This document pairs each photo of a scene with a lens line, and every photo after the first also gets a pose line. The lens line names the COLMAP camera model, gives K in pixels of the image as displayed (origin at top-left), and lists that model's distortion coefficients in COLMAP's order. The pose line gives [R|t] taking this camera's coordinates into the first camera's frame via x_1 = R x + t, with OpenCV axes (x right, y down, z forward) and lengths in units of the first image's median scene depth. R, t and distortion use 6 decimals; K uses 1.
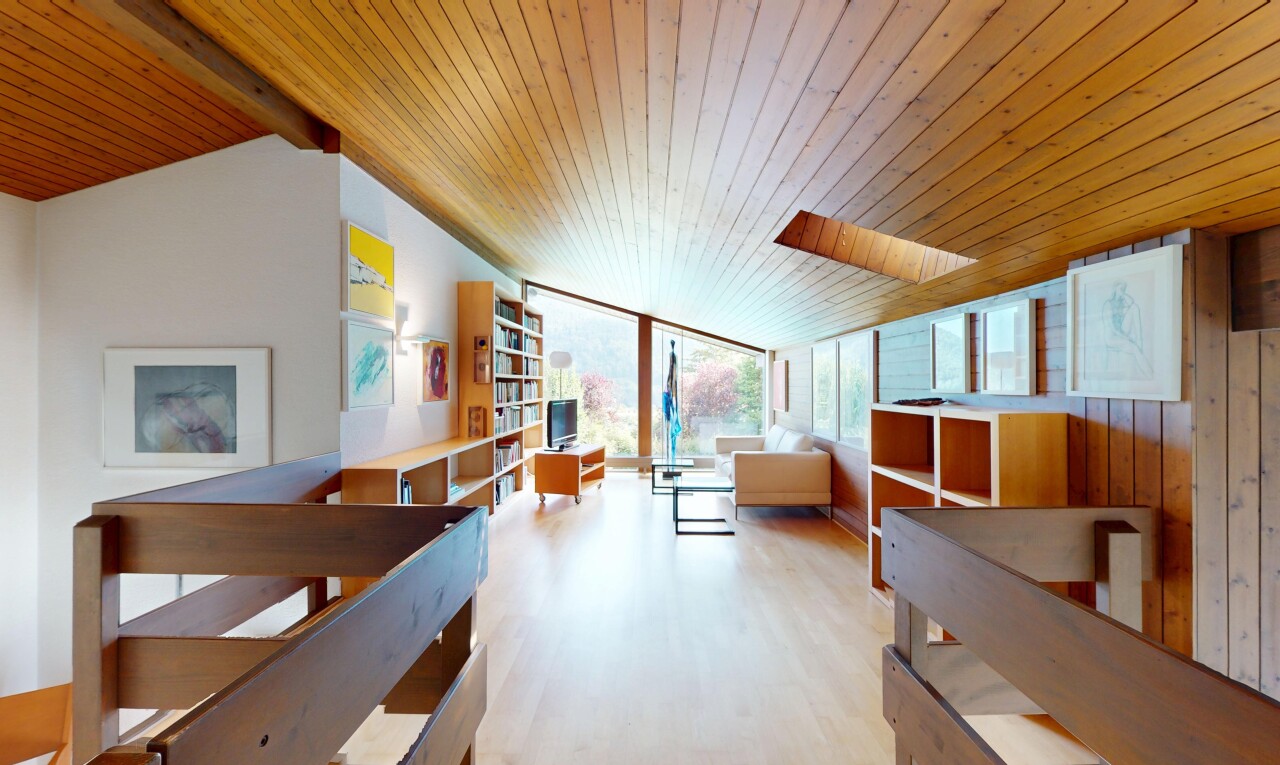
lens RADIAL K [[498.0, 0, 637.5], [0, 498.0, 382.6], [0, 0, 1]] dist [0.003254, -0.000855]
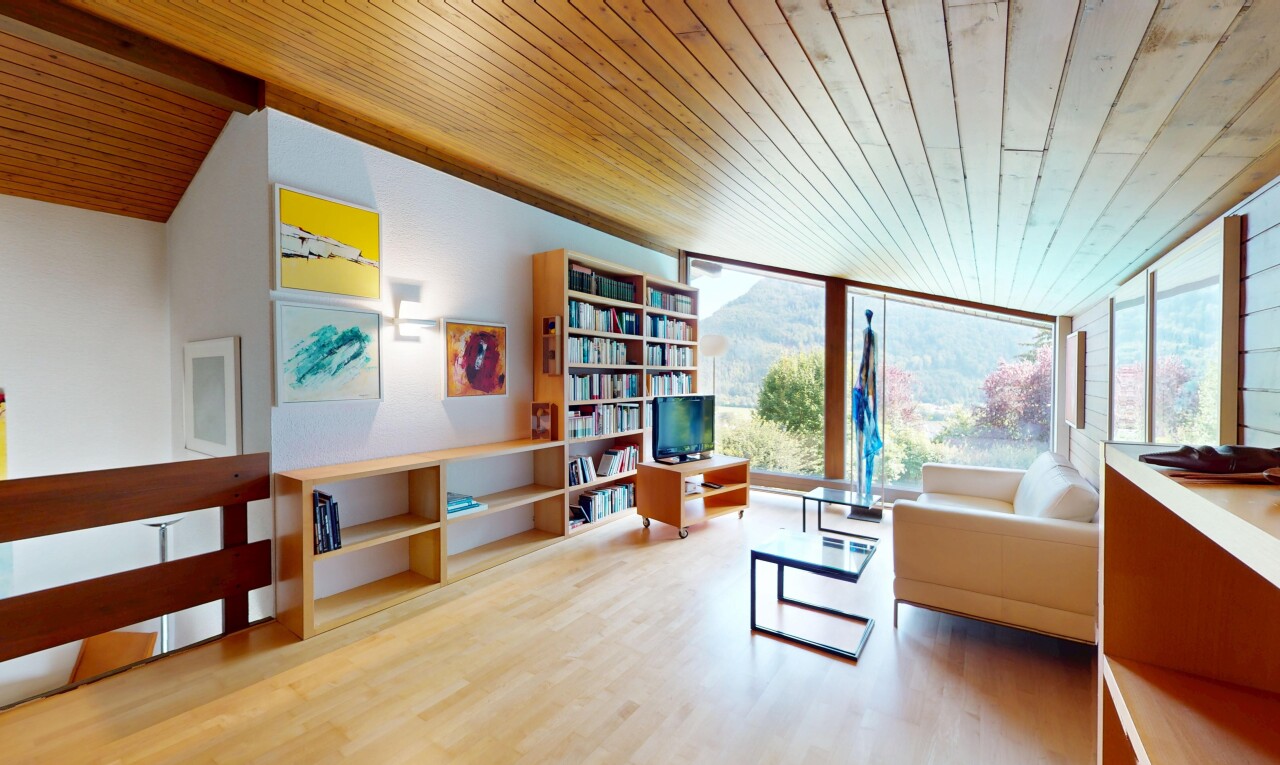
lens RADIAL K [[498.0, 0, 642.0], [0, 498.0, 384.0], [0, 0, 1]] dist [0.003254, -0.000855]
pose [[0.835164, 0.009384, -0.549921, 0.231276], [0.000304, 0.999846, 0.017523, 0.001795], [0.550001, -0.014802, 0.835033, 0.348230]]
